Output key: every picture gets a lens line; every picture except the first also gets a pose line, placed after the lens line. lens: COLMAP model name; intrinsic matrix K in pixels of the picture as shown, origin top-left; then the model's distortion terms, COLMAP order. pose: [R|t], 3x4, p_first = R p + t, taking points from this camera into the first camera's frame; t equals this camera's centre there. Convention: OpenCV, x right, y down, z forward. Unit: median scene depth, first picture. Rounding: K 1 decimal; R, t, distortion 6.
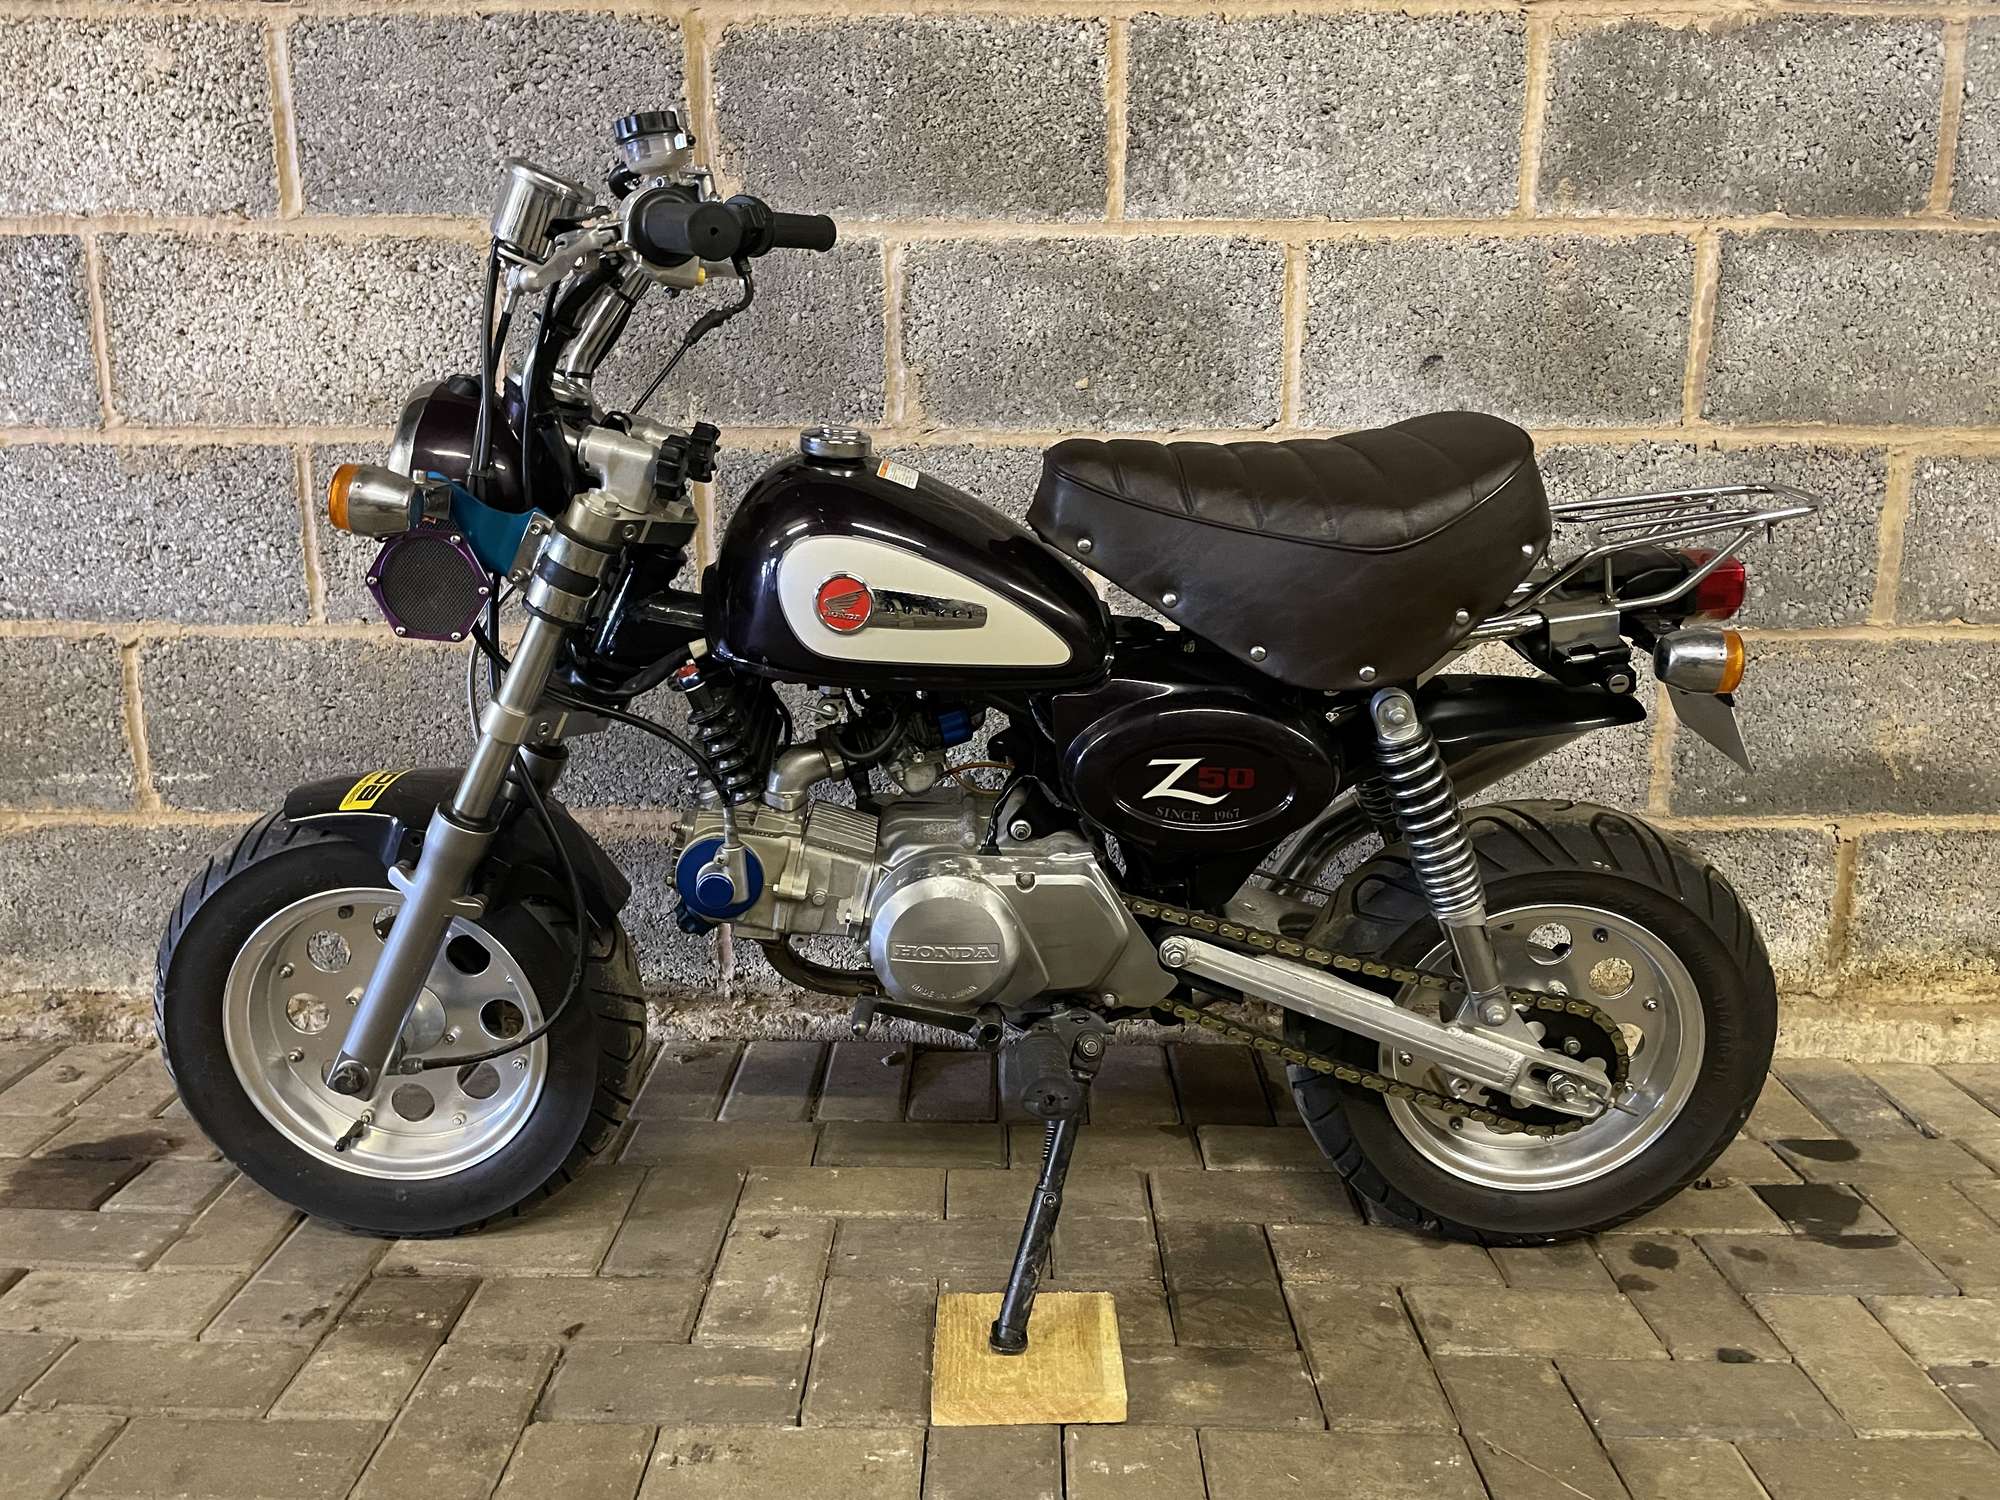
lens RADIAL K [[1548.9, 0, 1003.9], [0, 1548.9, 724.1], [0, 0, 1]] dist [0.078988, -0.124587]
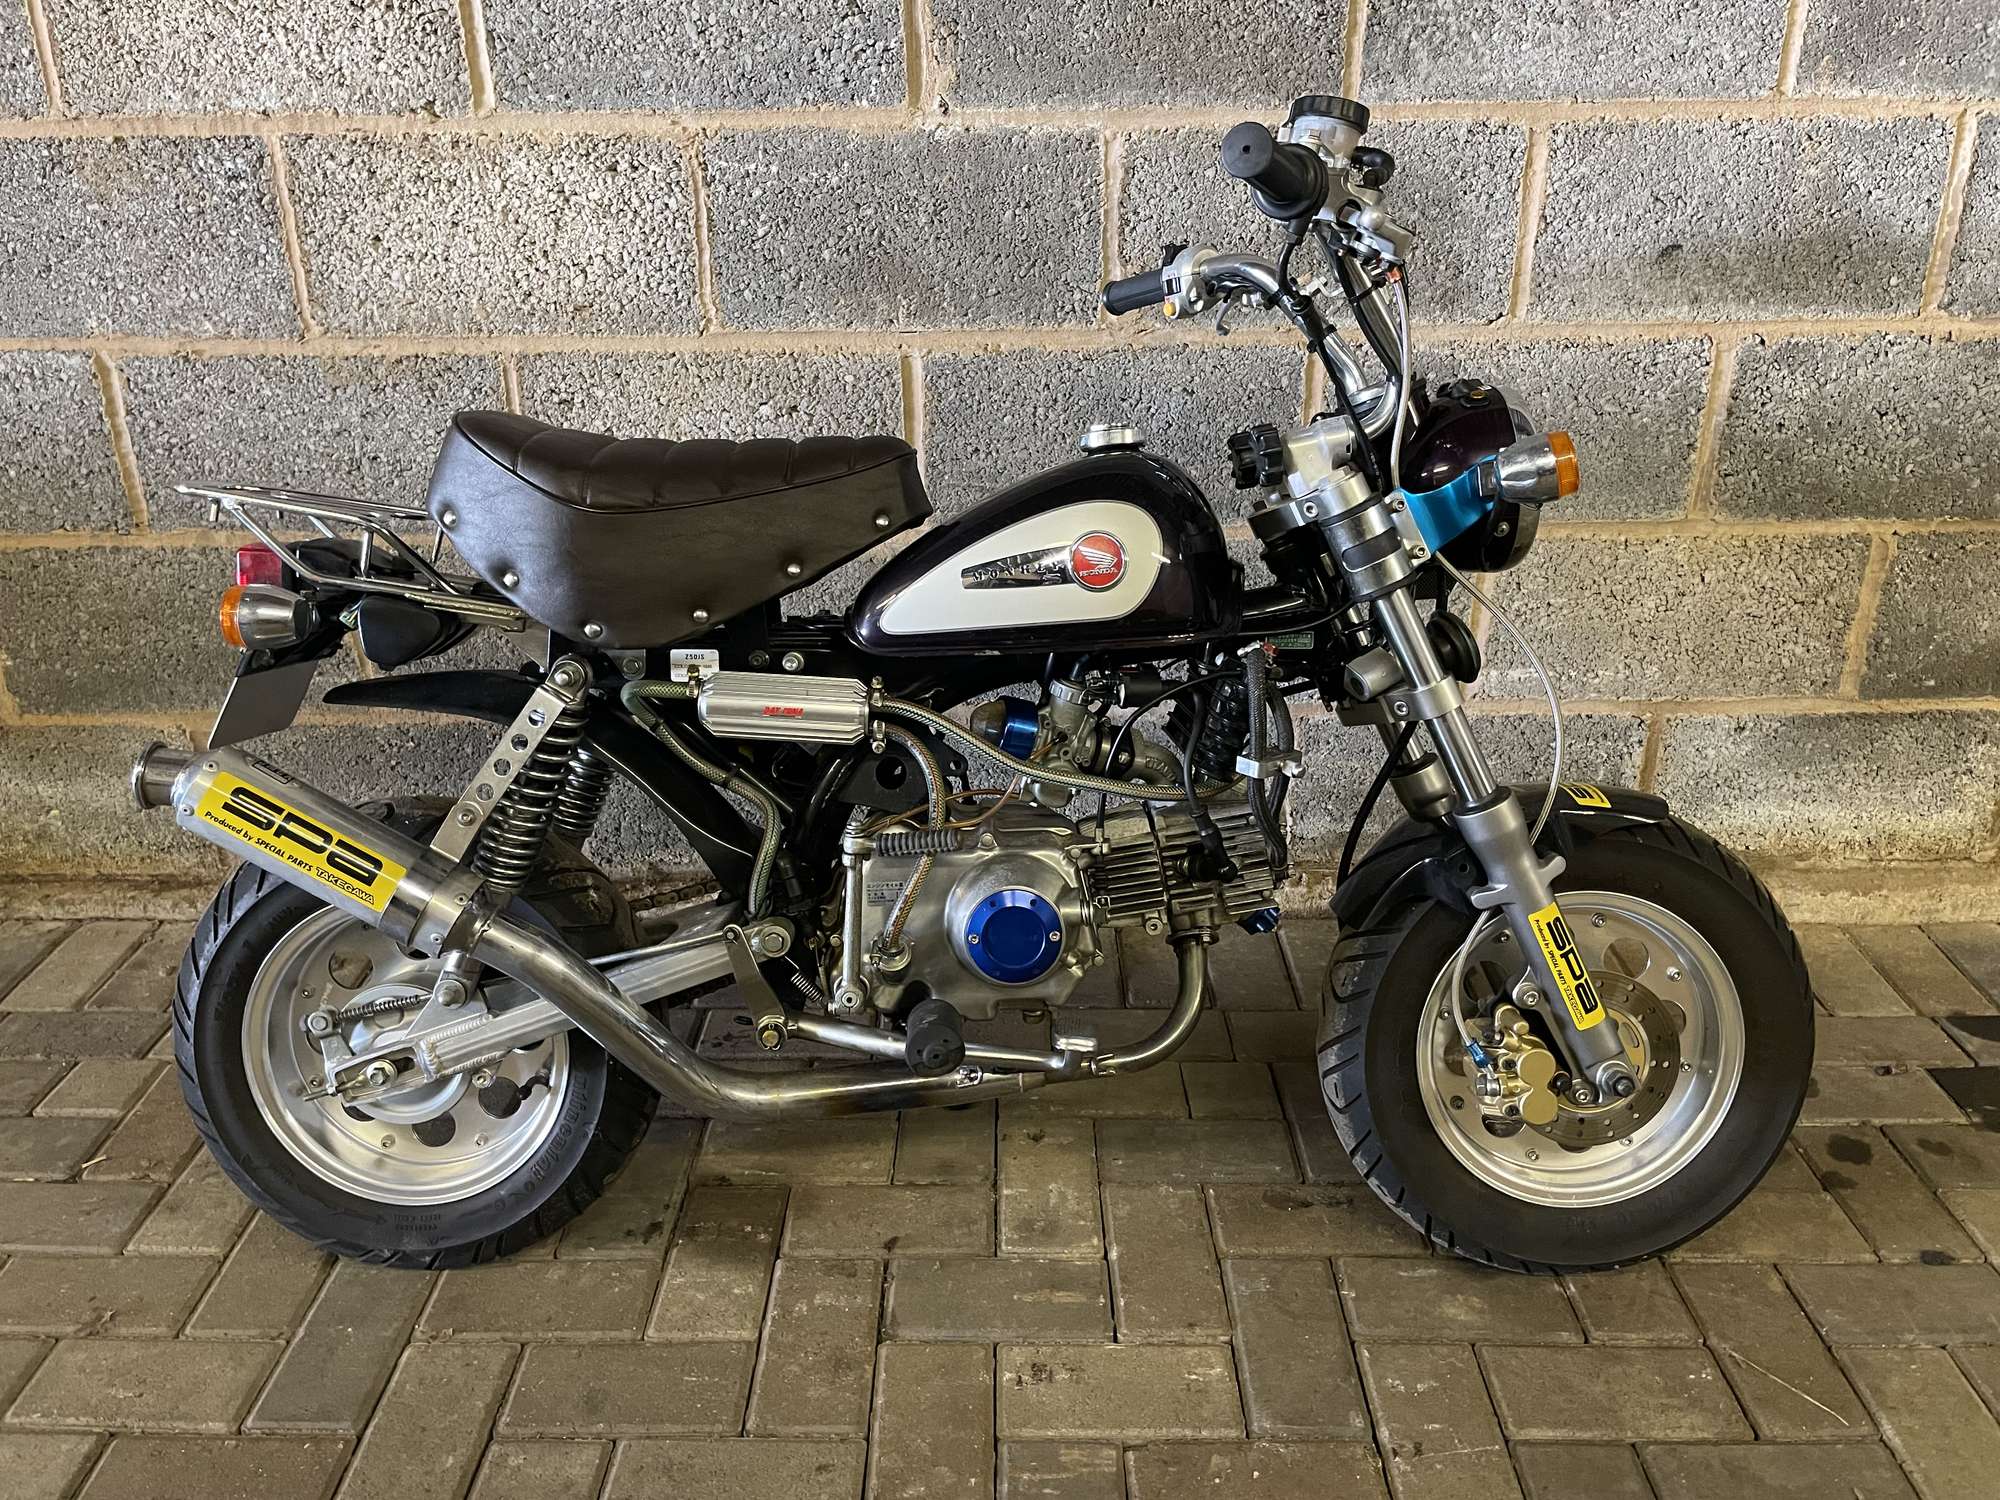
lens RADIAL K [[1548.9, 0, 989.5], [0, 1548.9, 733.5], [0, 0, 1]] dist [0.078988, -0.124587]
pose [[0.999903, -0.011133, -0.008328, -0.140651], [0.012602, 0.978755, 0.204644, -0.144040], [0.005873, -0.204729, 0.978801, -0.009679]]
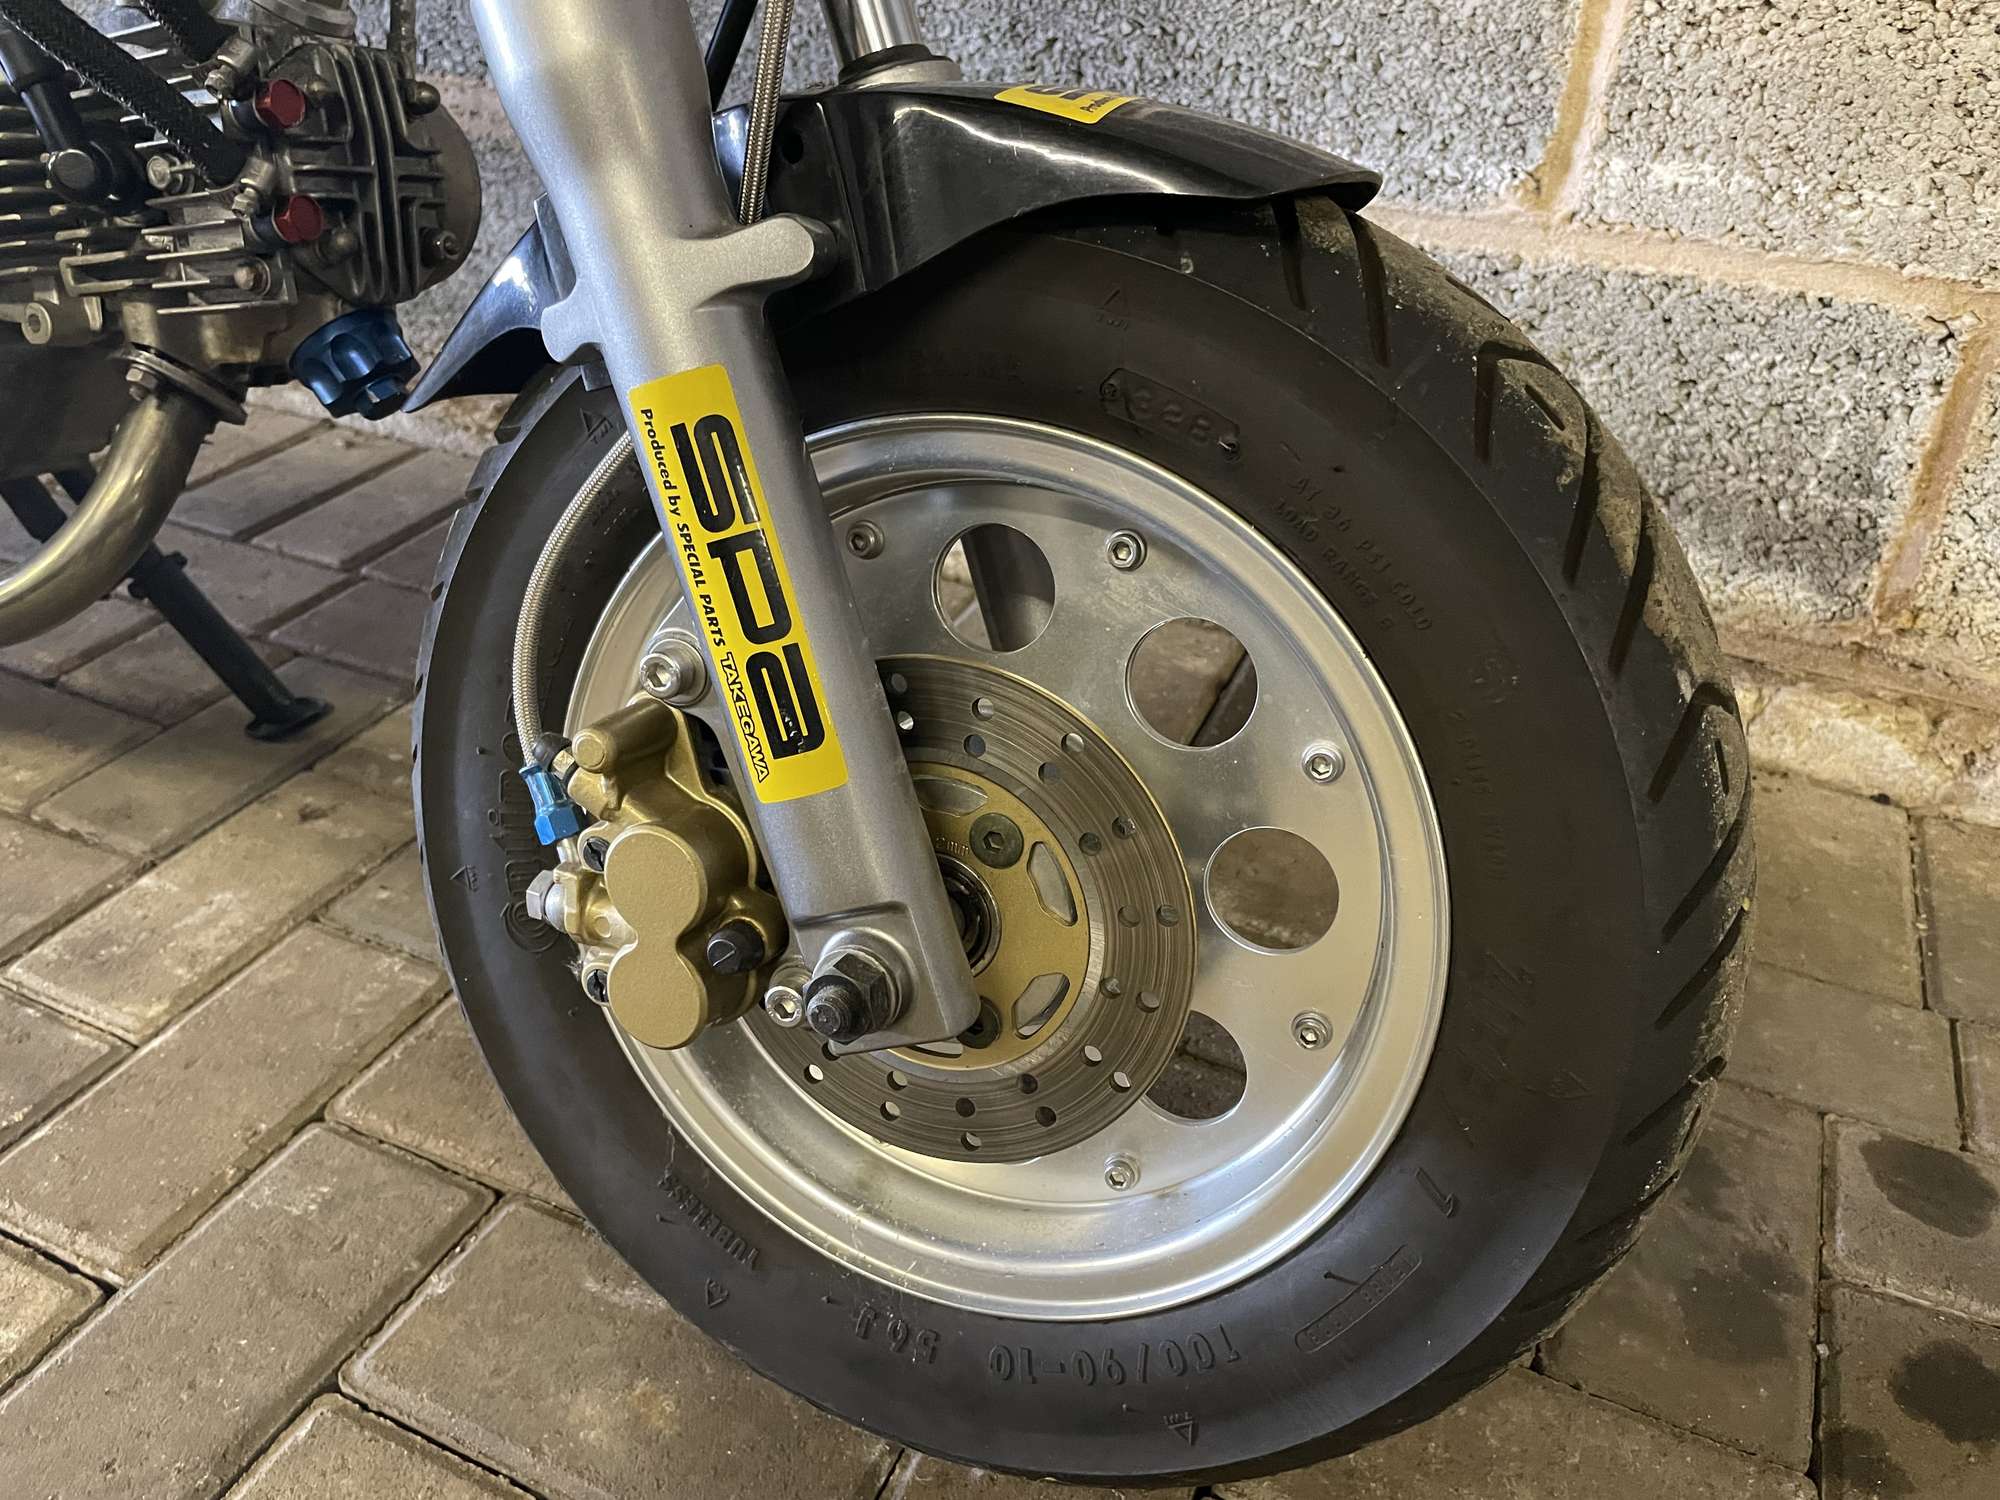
lens RADIAL K [[1548.9, 0, 994.9], [0, 1548.9, 758.3], [0, 0, 1]] dist [0.078988, -0.124587]
pose [[0.913185, 0.239390, -0.329828, 0.227876], [-0.104705, 0.919946, 0.377804, 0.046078], [0.393866, -0.310470, 0.865146, 0.489989]]
